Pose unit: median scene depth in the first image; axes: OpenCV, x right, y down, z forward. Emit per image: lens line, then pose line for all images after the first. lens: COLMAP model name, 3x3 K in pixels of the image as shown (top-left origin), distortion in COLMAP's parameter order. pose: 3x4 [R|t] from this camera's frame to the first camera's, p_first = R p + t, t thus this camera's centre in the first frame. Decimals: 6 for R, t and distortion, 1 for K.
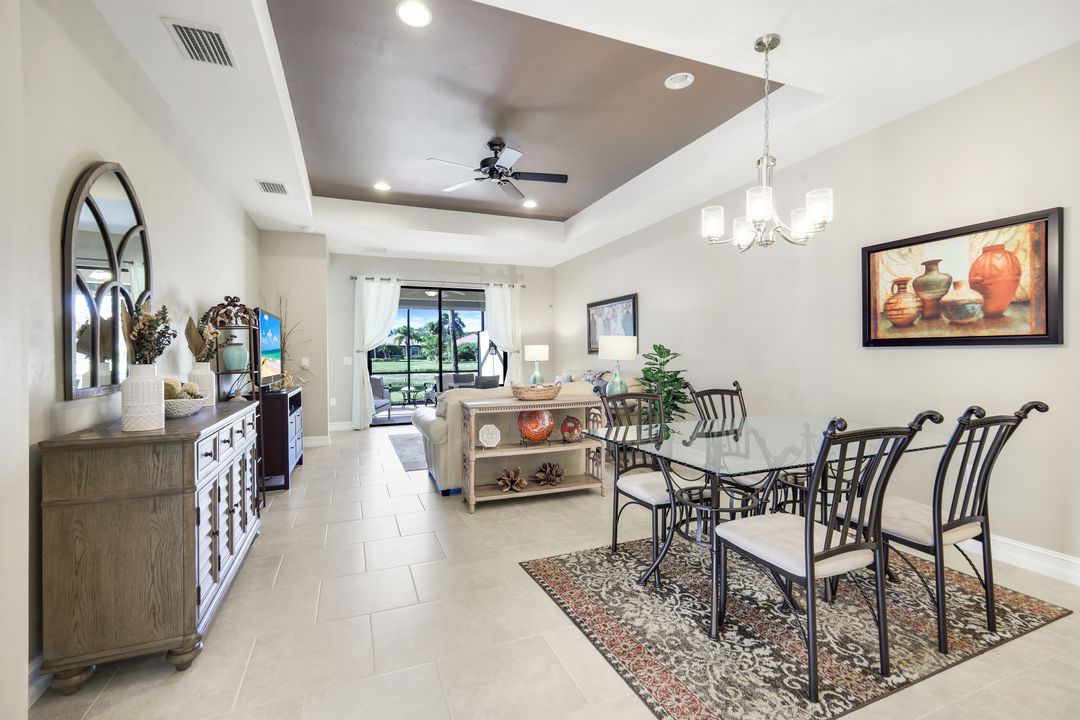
lens RADIAL K [[475.1, 0, 540.4], [0, 475.1, 359.0], [0, 0, 1]] dist [0.003191, -0.000627]
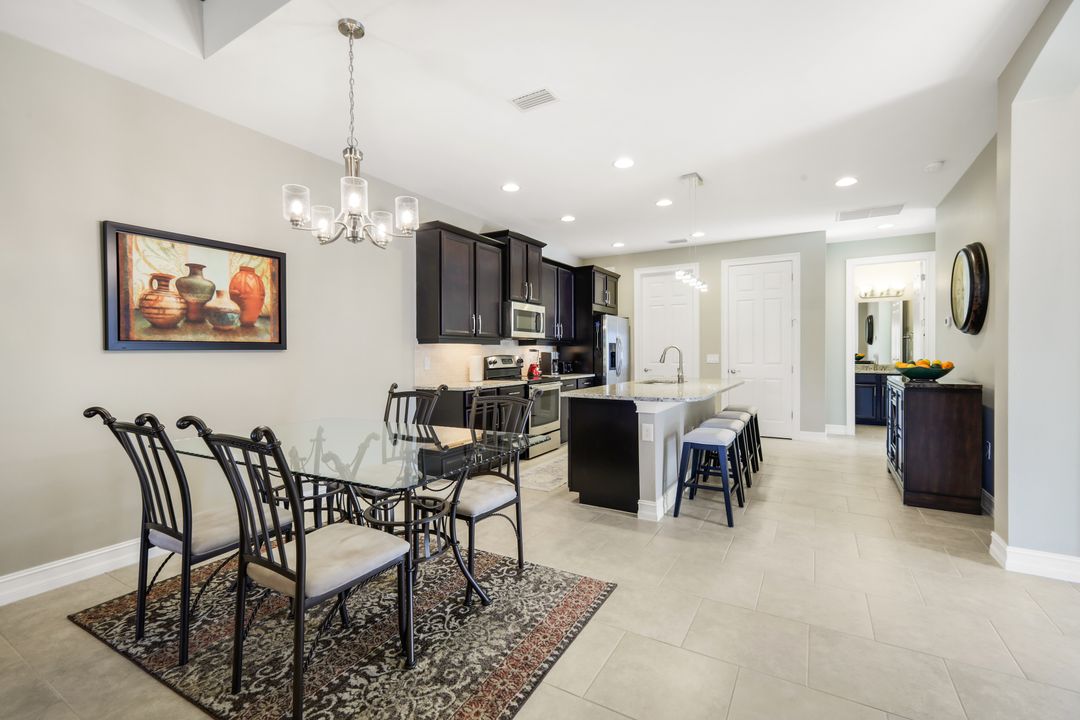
lens RADIAL K [[475.1, 0, 538.2], [0, 475.1, 357.2], [0, 0, 1]] dist [0.003191, -0.000627]
pose [[-0.608559, 0.002473, 0.793505, -0.338200], [0.021840, 0.999669, 0.013634, -0.008288], [-0.793208, 0.025627, -0.608411, 0.870386]]
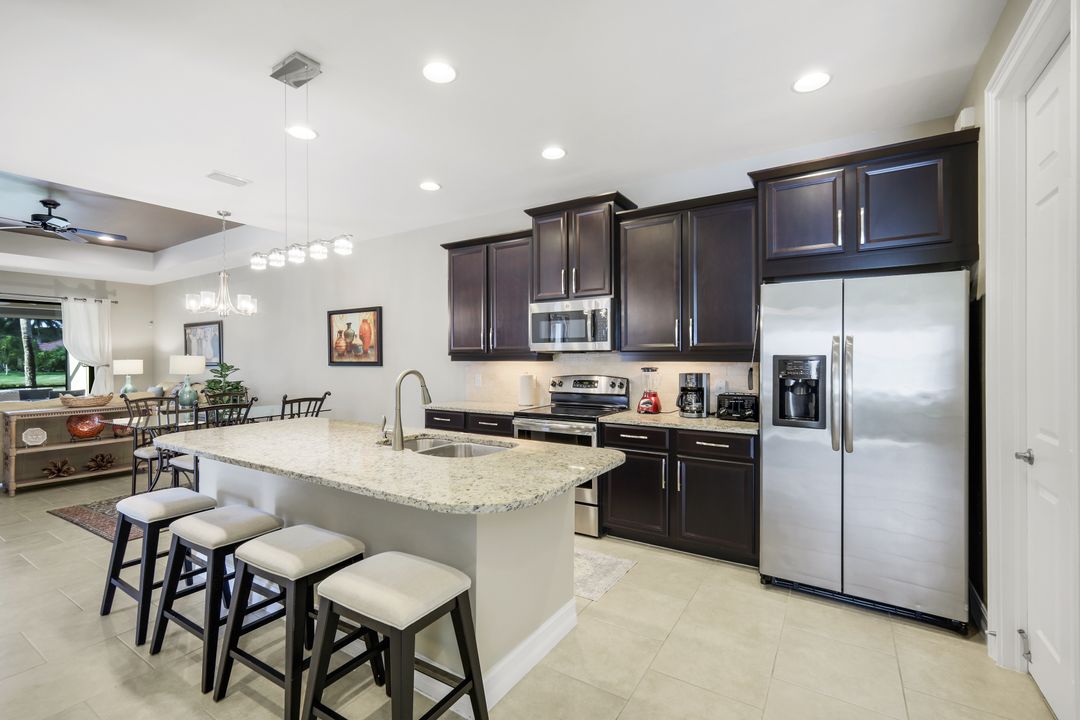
lens RADIAL K [[475.1, 0, 543.2], [0, 475.1, 355.3], [0, 0, 1]] dist [0.003191, -0.000627]
pose [[0.810570, 0.003641, 0.585630, 0.266074], [0.008888, 0.999789, -0.018518, -0.023379], [-0.585574, 0.020215, 0.810367, -0.897658]]
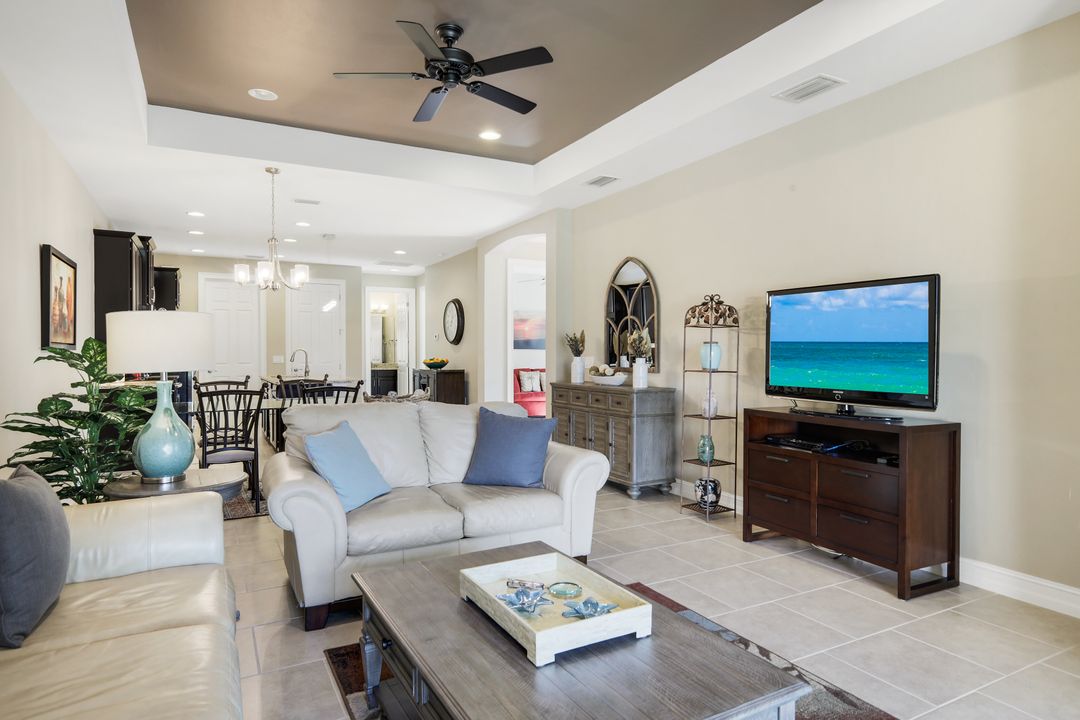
lens RADIAL K [[621.8, 0, 540.5], [0, 621.8, 355.2], [0, 0, 1]] dist [0.004076, -0.000815]
pose [[-0.993694, 0.008742, -0.111788, -0.144022], [0.006634, 0.999793, 0.019213, -0.029803], [0.111932, 0.018350, -0.993546, 2.214324]]
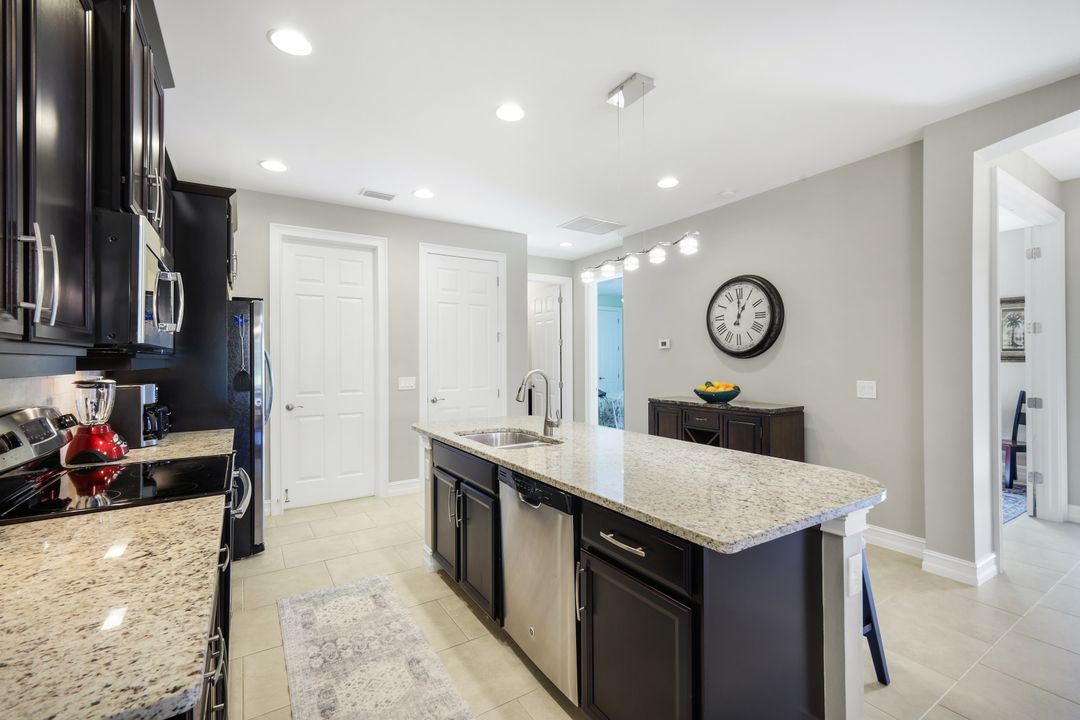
lens RADIAL K [[475.1, 0, 539.9], [0, 475.1, 356.9], [0, 0, 1]] dist [0.003191, -0.000627]
pose [[-0.983454, 0.007552, -0.181002, 0.643468], [0.006329, 0.999953, 0.007334, -0.041704], [0.181049, 0.006067, -0.983455, 0.487856]]
